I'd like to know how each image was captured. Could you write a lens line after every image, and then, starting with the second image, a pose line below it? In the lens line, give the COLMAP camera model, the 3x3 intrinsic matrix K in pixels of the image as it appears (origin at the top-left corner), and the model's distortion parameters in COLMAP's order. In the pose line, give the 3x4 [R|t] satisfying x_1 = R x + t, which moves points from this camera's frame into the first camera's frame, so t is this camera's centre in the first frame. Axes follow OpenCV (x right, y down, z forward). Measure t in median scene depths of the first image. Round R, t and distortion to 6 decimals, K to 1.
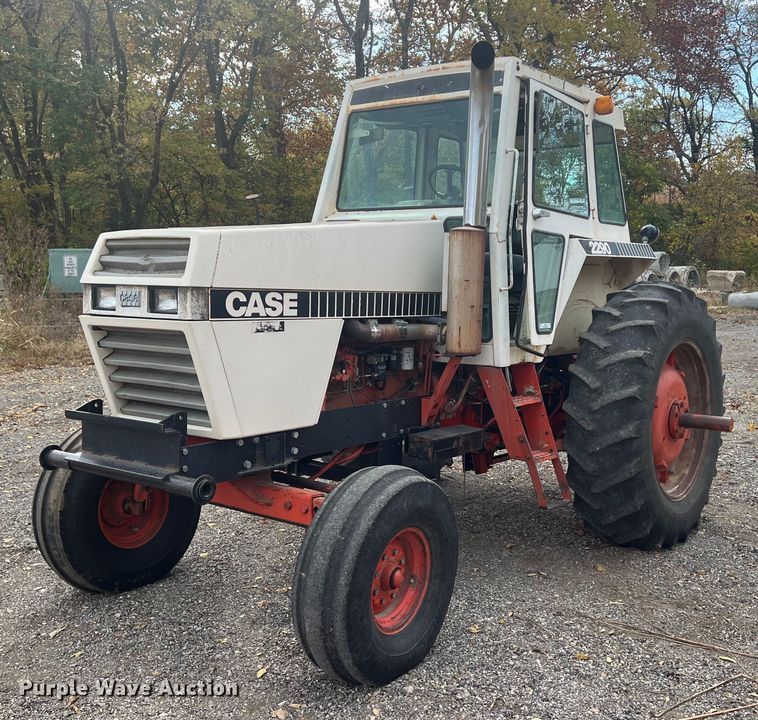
lens RADIAL K [[850.1, 0, 378.4], [0, 850.1, 343.4], [0, 0, 1]] dist [0.156029, -0.455587]
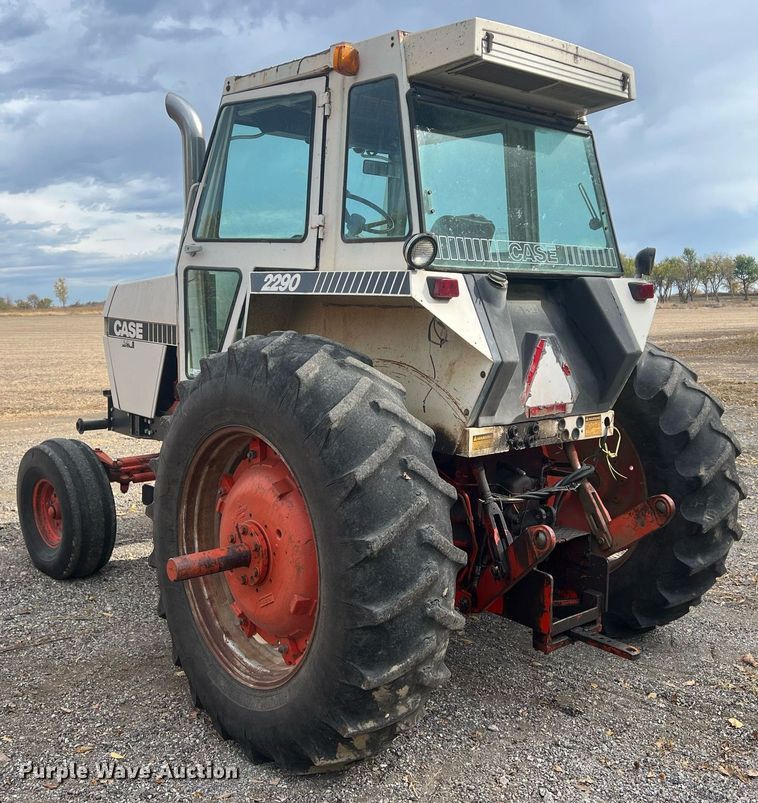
lens RADIAL K [[900.6, 0, 379.4], [0, 900.6, 374.5], [0, 0, 1]] dist [0.156029, -0.455587]
pose [[-0.188507, 0.073418, -0.979324, 1.374115], [-0.094508, 0.991217, 0.092502, -0.156458], [0.977514, 0.109991, -0.179913, 1.702857]]
